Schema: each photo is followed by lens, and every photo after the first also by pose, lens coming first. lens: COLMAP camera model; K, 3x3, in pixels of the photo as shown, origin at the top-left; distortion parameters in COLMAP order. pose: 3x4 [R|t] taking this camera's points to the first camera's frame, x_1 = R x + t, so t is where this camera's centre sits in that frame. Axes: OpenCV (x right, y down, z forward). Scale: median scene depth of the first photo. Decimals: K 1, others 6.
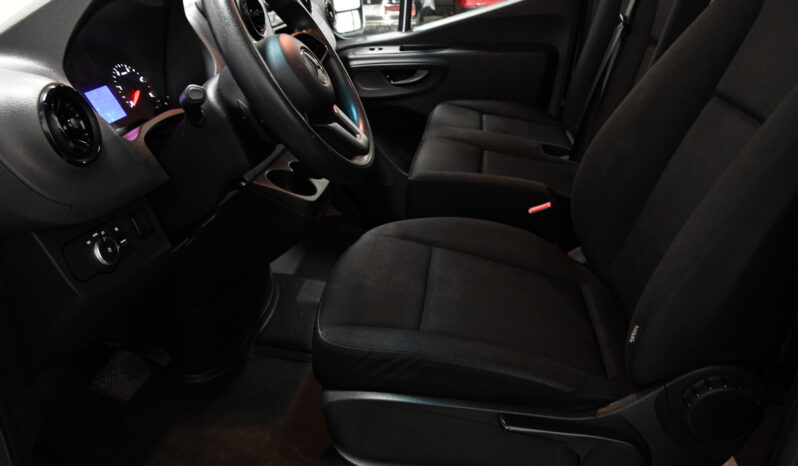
lens RADIAL K [[673.7, 0, 399.0], [0, 673.7, 233.0], [0, 0, 1]] dist [-0.003256, -0.000357]
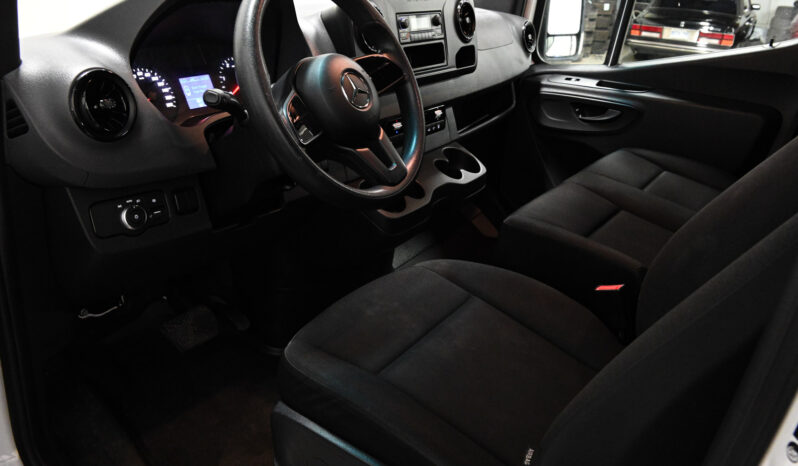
lens RADIAL K [[673.7, 0, 399.0], [0, 673.7, 233.0], [0, 0, 1]] dist [-0.003256, -0.000357]
pose [[0.892693, 0.250931, -0.374343, 0.161034], [-0.253285, 0.966400, 0.043794, -0.044362], [0.372754, 0.055721, 0.926256, 0.042815]]
